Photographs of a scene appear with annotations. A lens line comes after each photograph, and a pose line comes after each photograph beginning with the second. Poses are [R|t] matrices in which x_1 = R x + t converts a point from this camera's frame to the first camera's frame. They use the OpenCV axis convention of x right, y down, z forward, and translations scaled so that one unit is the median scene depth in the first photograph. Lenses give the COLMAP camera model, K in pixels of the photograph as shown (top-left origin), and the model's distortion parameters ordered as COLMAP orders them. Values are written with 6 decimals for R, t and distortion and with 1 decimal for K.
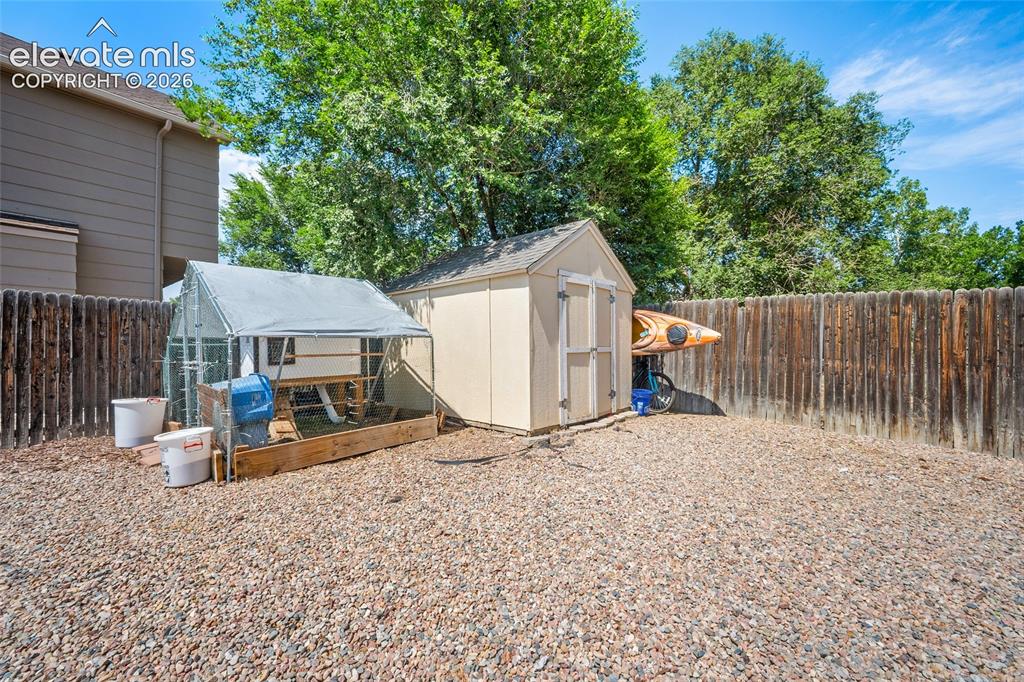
lens RADIAL K [[404.5, 0, 512.0], [0, 404.5, 344.9], [0, 0, 1]] dist [0.000022, 0.000080]
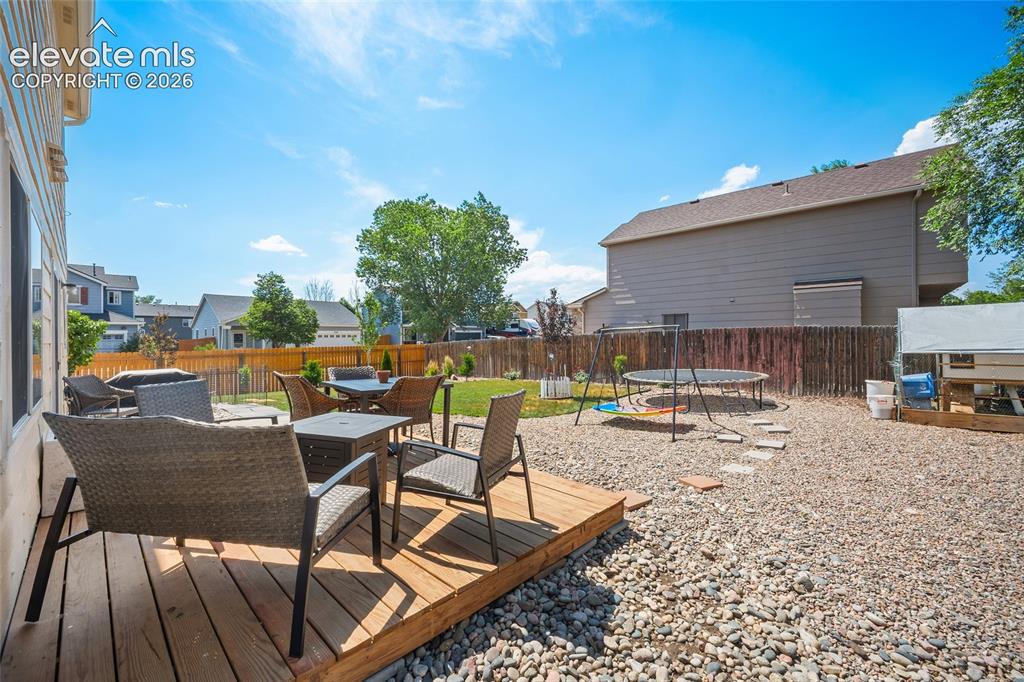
lens RADIAL K [[404.5, 0, 511.9], [0, 404.5, 339.1], [0, 0, 1]] dist [0.000022, 0.000080]
pose [[-0.018329, -0.000492, -0.999832, 0.941738], [0.007534, 0.999971, -0.000630, -0.070685], [0.999804, -0.007544, -0.018325, -0.637812]]
